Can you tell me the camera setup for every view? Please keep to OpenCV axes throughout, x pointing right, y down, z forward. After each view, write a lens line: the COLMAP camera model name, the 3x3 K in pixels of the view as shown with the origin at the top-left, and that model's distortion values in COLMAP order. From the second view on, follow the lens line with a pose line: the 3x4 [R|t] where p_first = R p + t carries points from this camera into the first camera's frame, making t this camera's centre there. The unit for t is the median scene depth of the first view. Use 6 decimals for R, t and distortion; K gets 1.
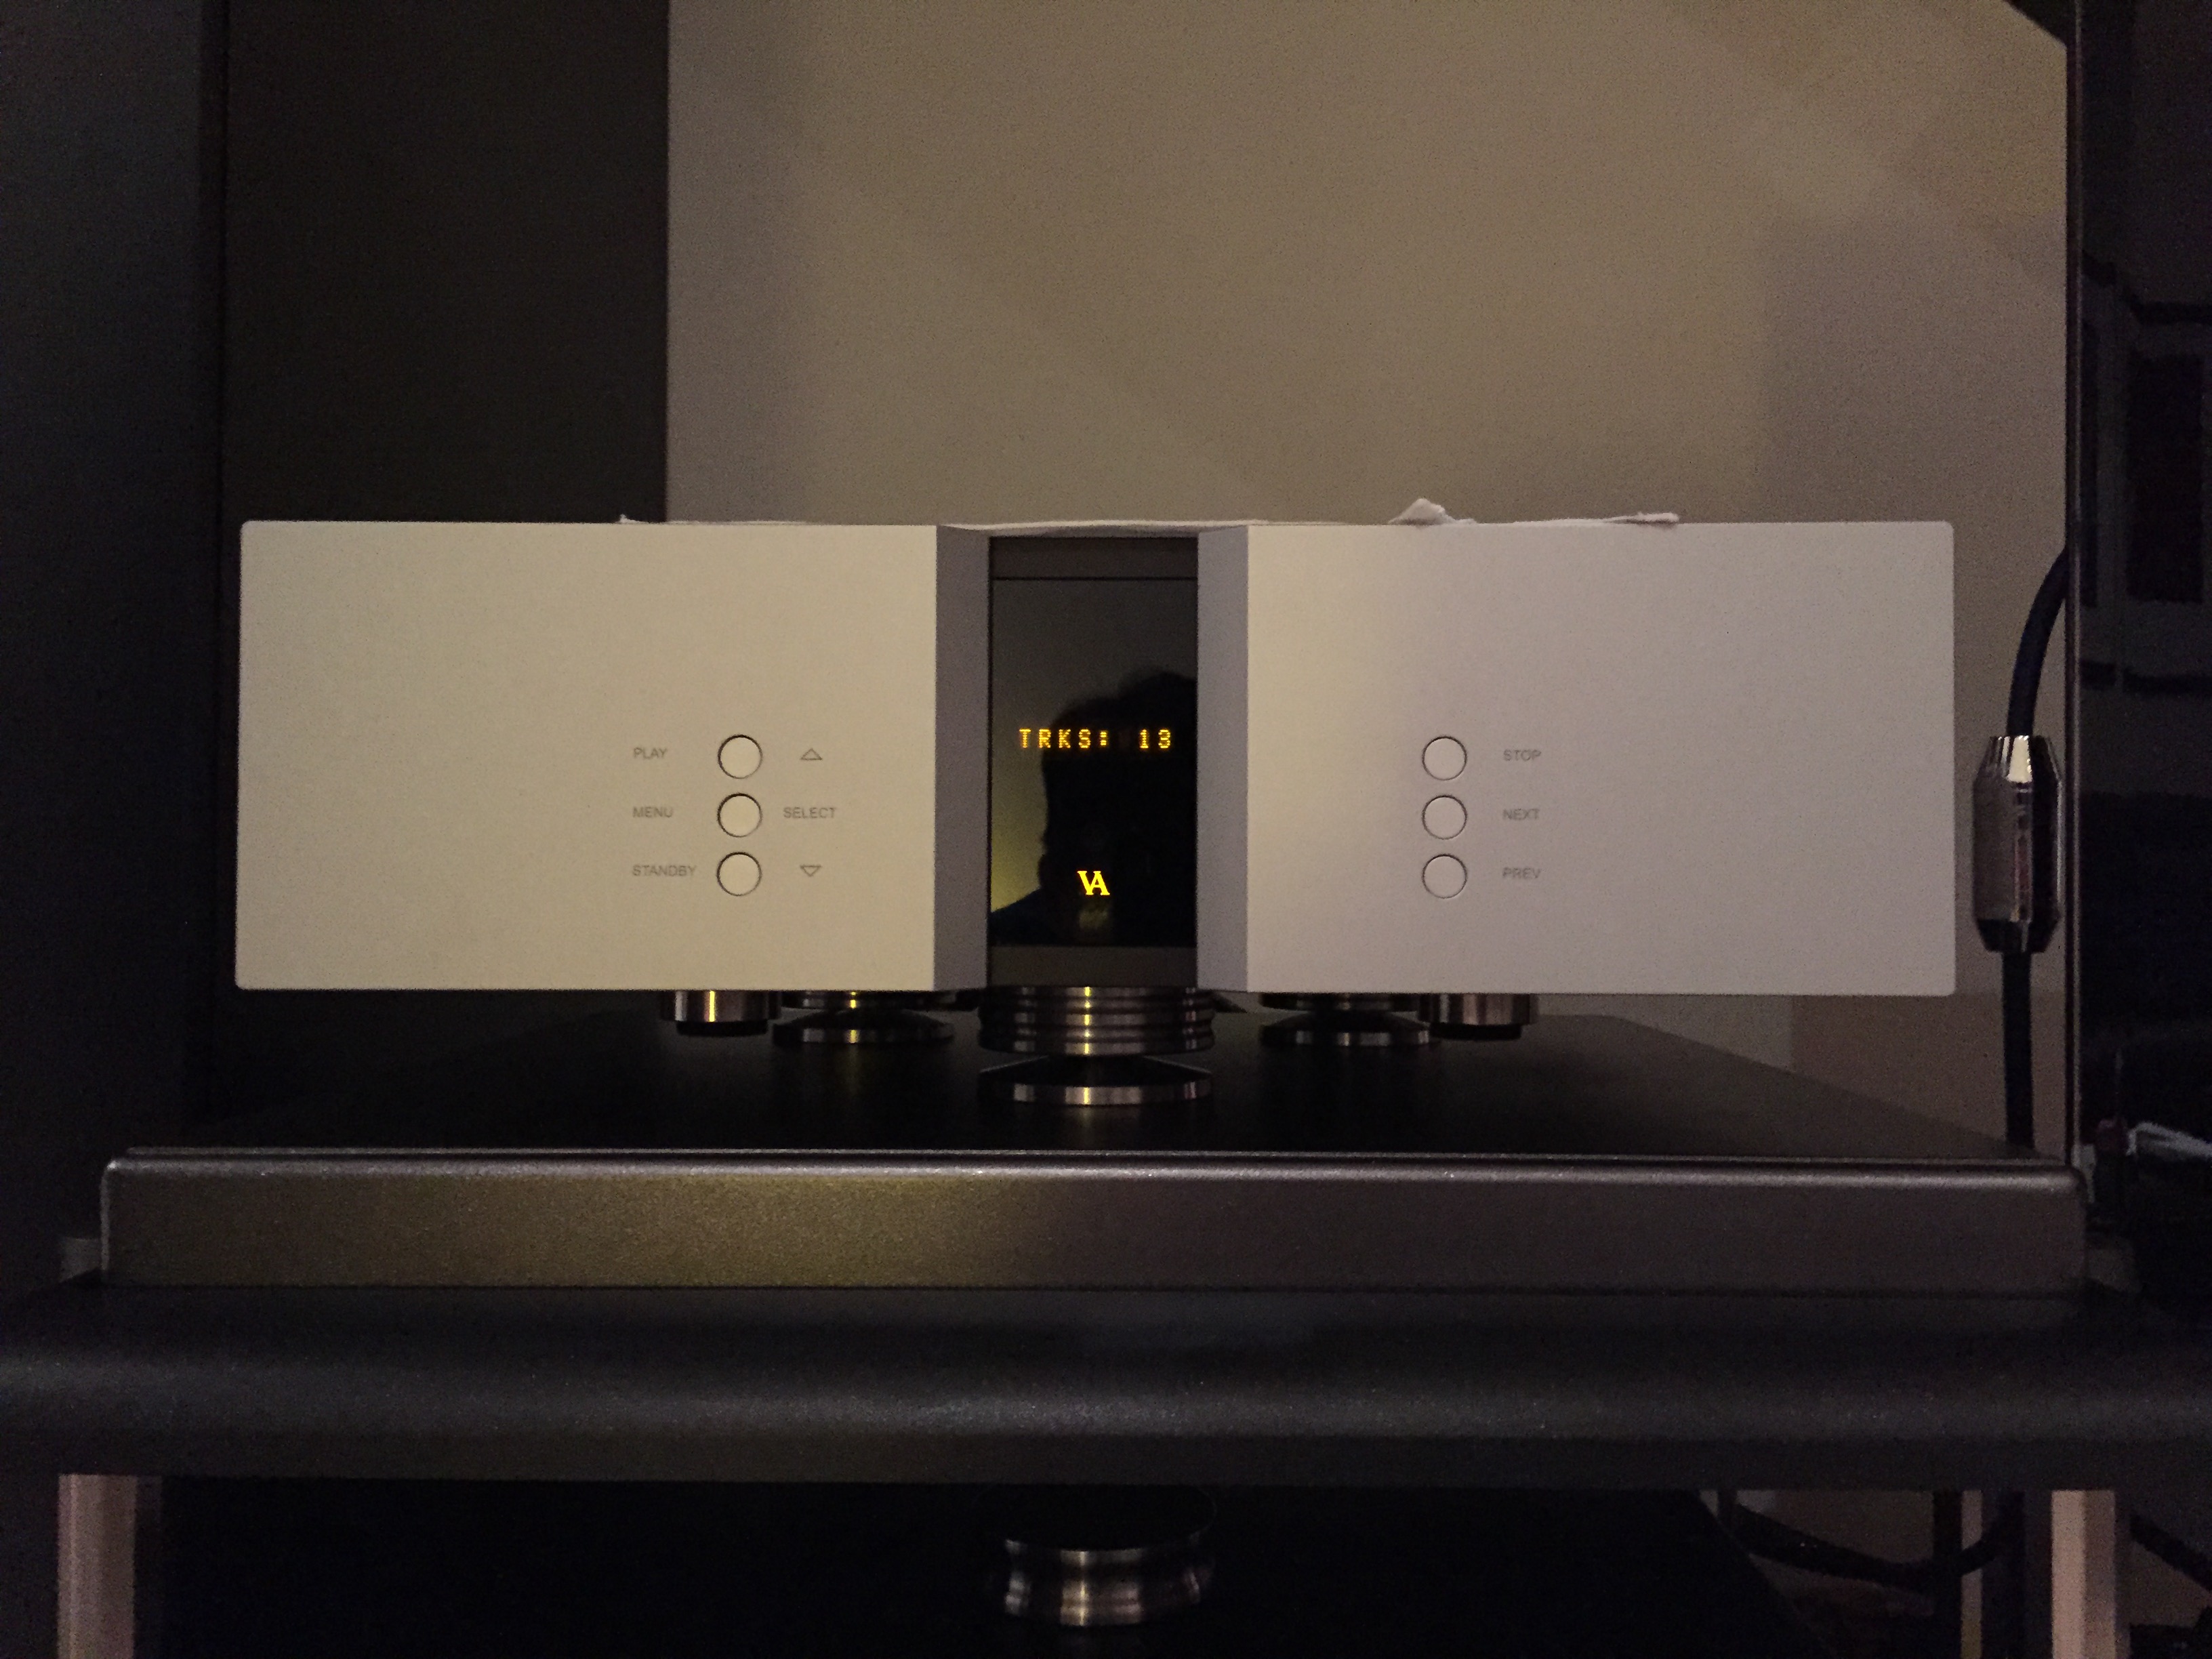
lens RADIAL K [[2046.2, 0, 1105.1], [0, 2046.2, 819.9], [0, 0, 1]] dist [0.033416, 0.000000]
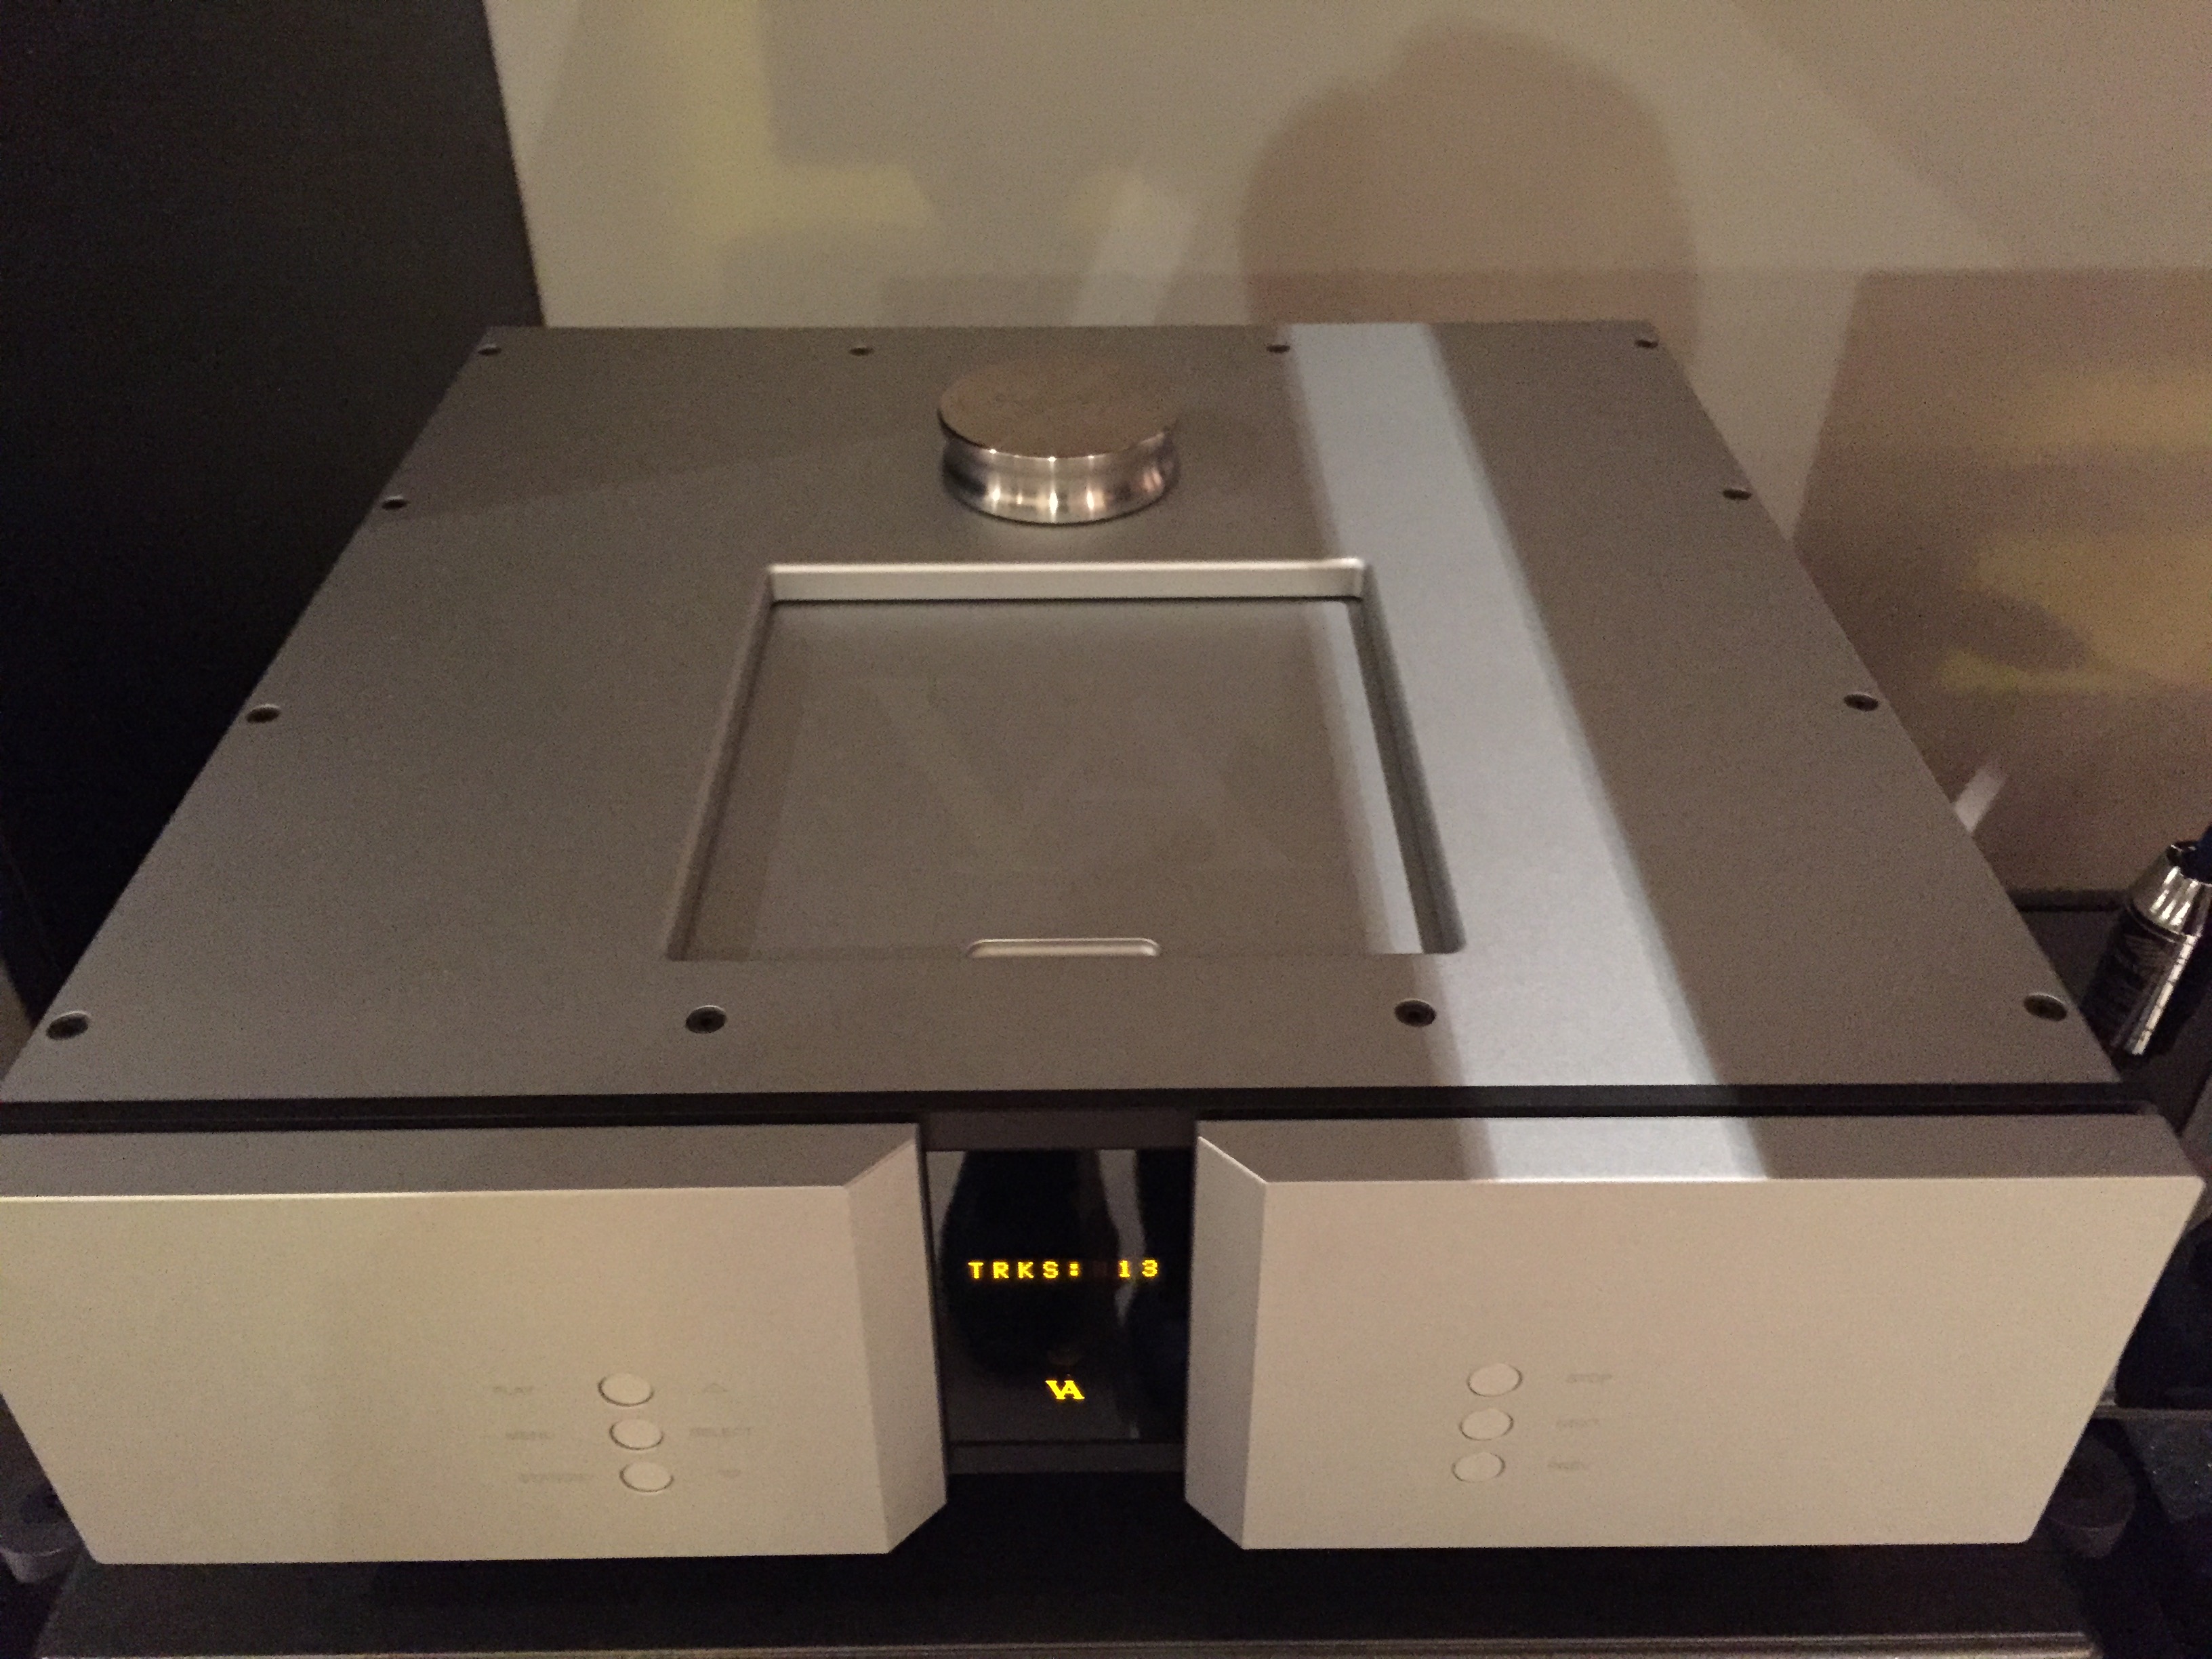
lens RADIAL K [[1838.8, 0, 1106.0], [0, 1838.8, 830.1], [0, 0, 1]] dist [0.015811, 0.015603]
pose [[0.999741, -0.018160, 0.013747, 0.005097], [0.005694, 0.783682, 0.621136, -0.630316], [-0.022053, -0.620897, 0.783582, 0.541565]]
